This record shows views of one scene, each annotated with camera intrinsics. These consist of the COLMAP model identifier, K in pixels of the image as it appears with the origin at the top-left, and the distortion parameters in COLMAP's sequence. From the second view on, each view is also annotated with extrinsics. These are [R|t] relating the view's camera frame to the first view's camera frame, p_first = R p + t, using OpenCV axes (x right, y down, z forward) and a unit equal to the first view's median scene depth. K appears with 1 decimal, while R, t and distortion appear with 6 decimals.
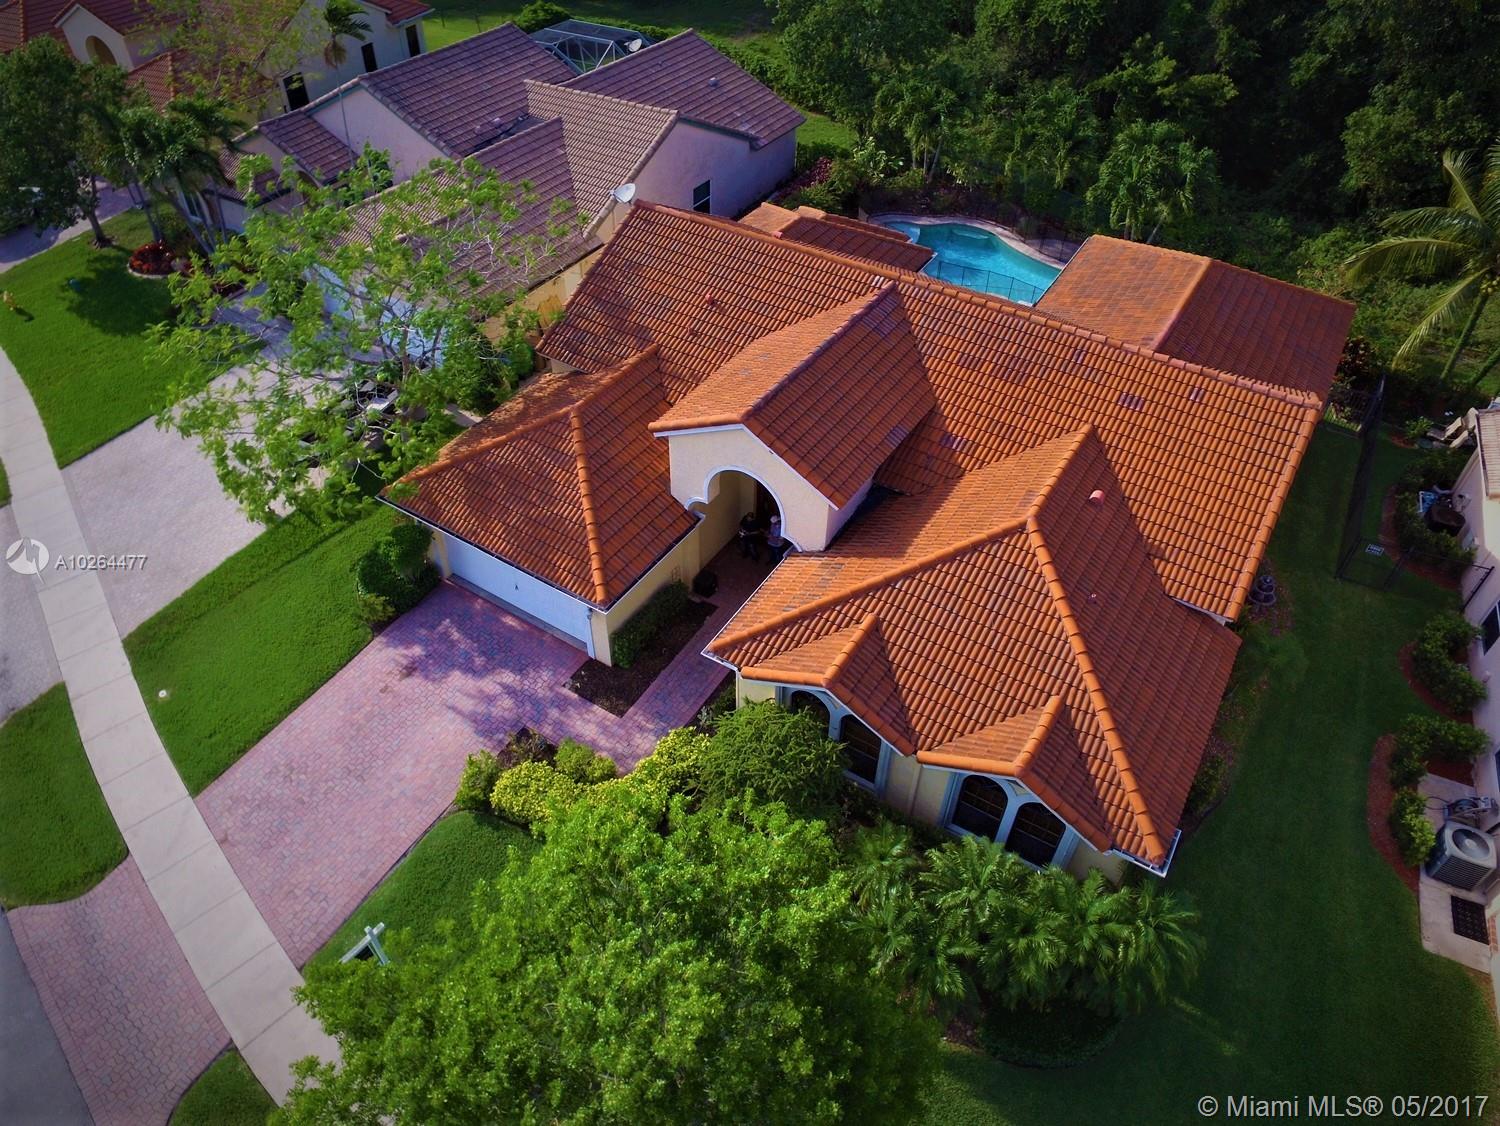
lens RADIAL K [[1013.4, 0, 730.4], [0, 1013.4, 544.5], [0, 0, 1]] dist [-0.122952, 0.093811]
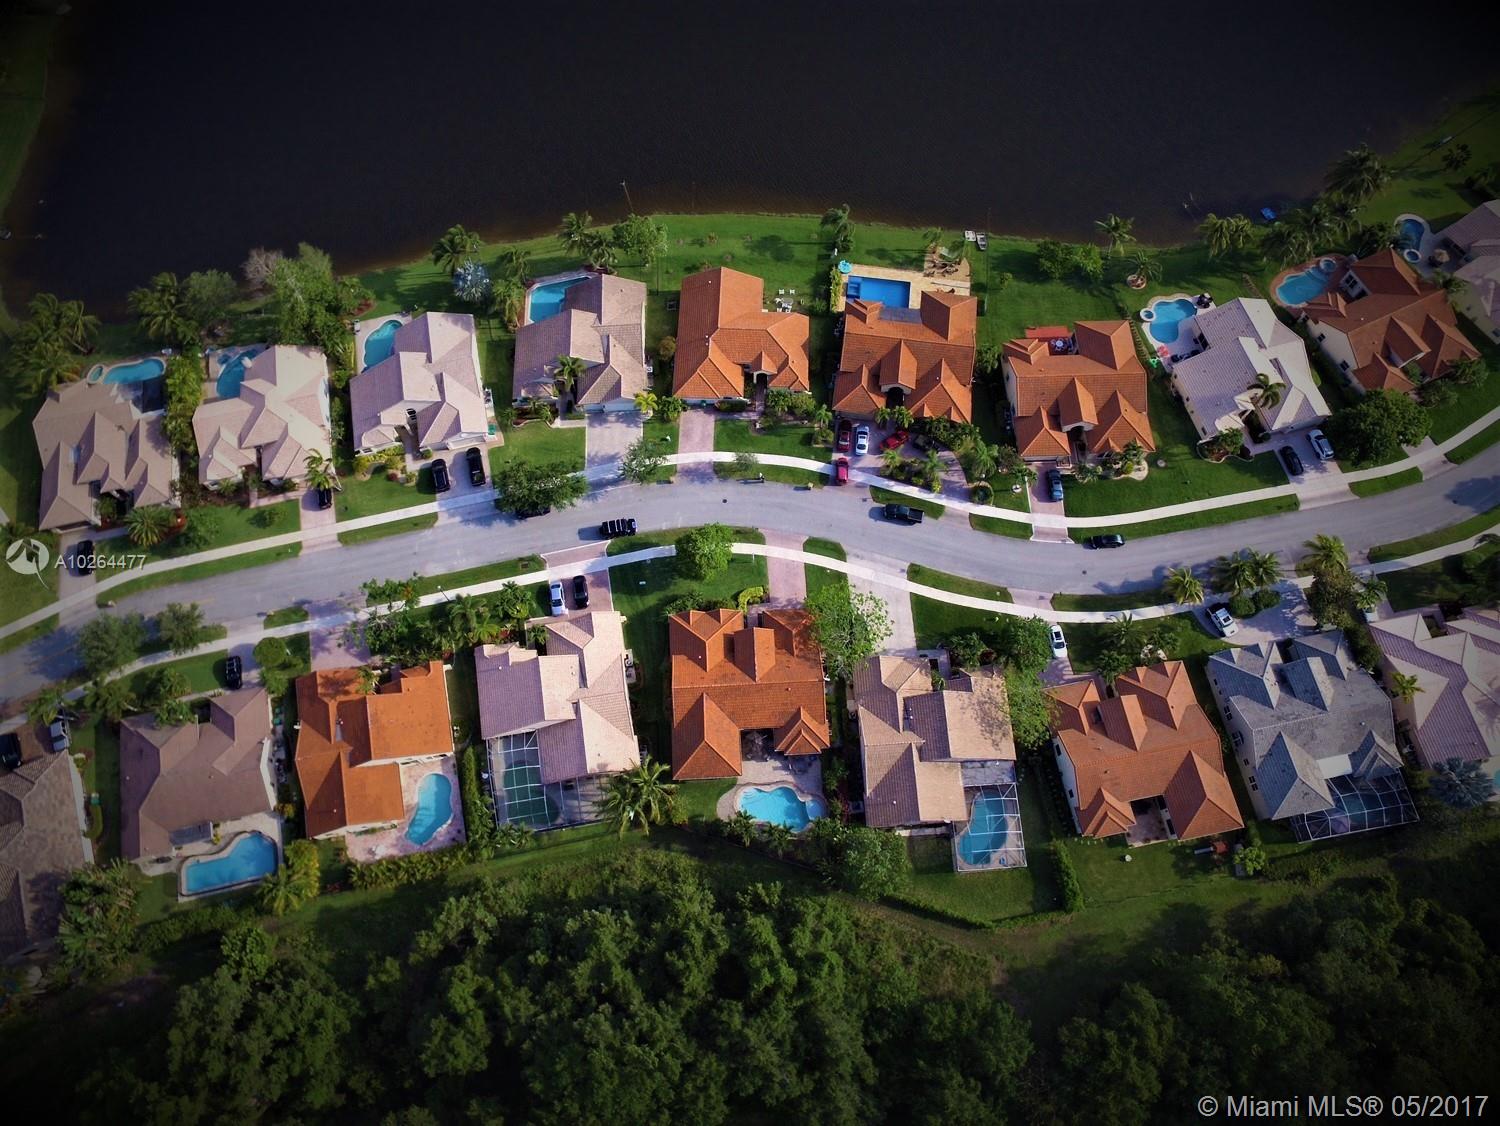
lens RADIAL K [[1013.4, 0, 730.4], [0, 1013.4, 544.5], [0, 0, 1]] dist [-0.122952, 0.093811]
pose [[-0.816340, 0.538343, -0.209227, 1.122149], [-0.379052, -0.226040, 0.897343, -5.378605], [0.435785, 0.811845, 0.388586, -1.797702]]
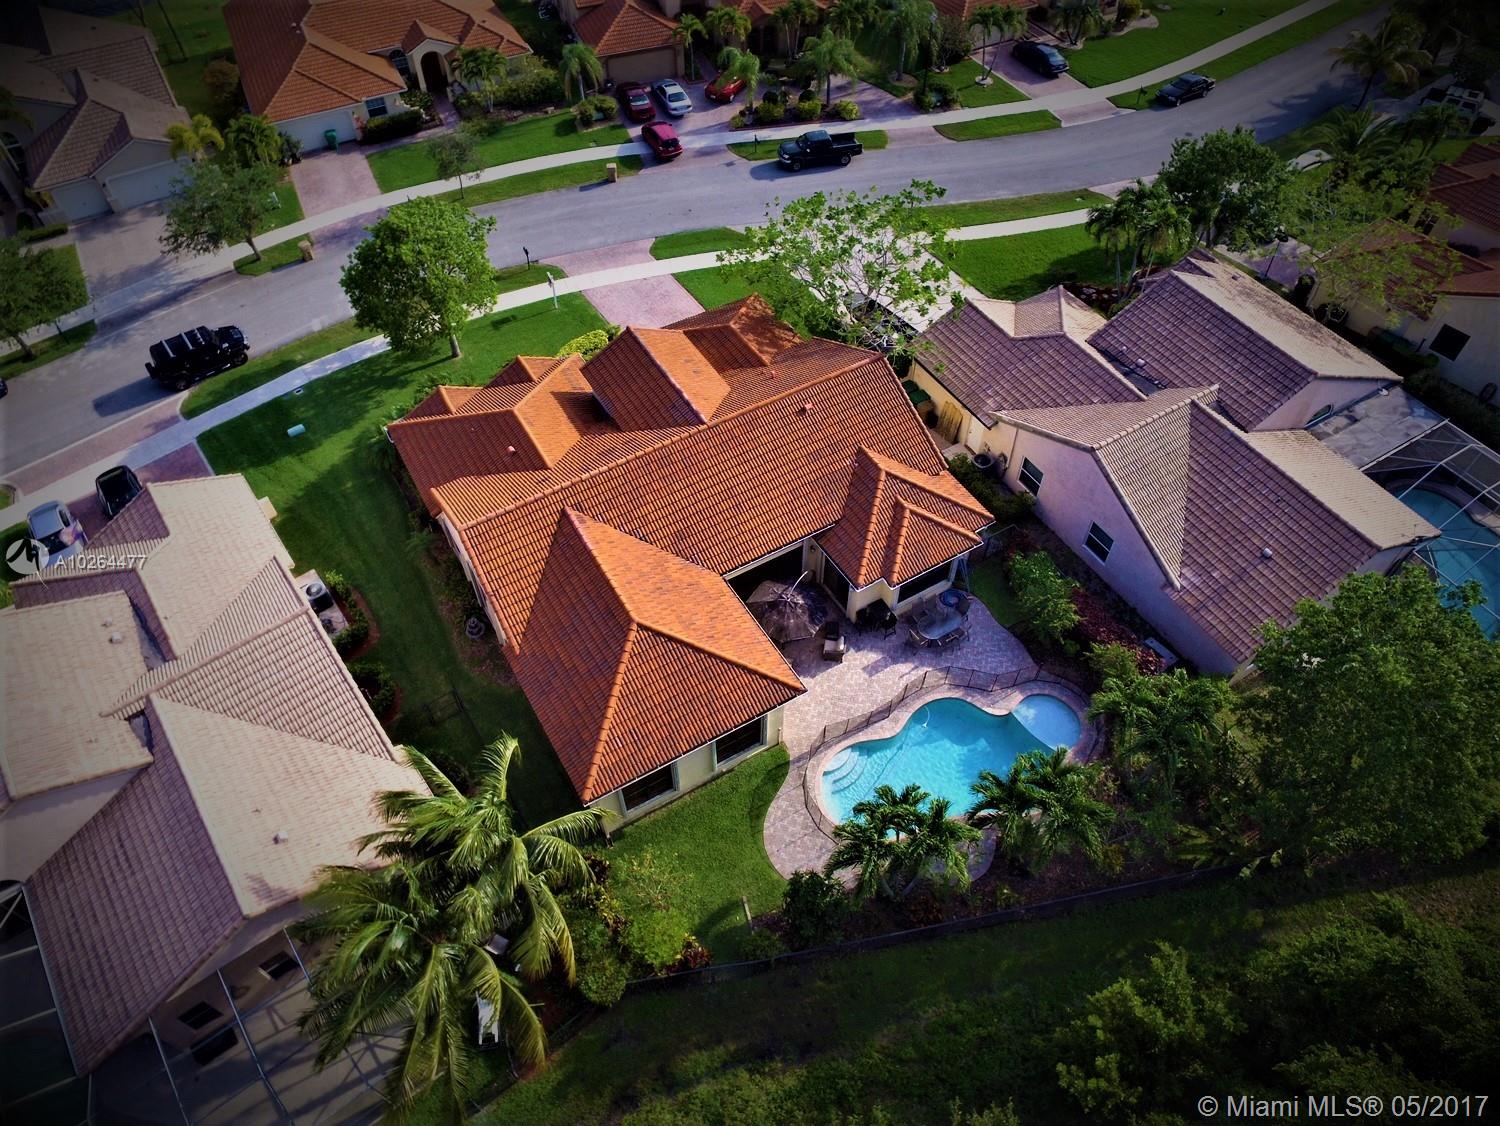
lens RADIAL K [[1013.4, 0, 730.4], [0, 1013.4, 544.5], [0, 0, 1]] dist [-0.122952, 0.093811]
pose [[-0.457766, 0.686567, -0.564869, 1.392748], [-0.597638, 0.232765, 0.767235, -1.736118], [0.658239, 0.688801, 0.303767, 0.826988]]
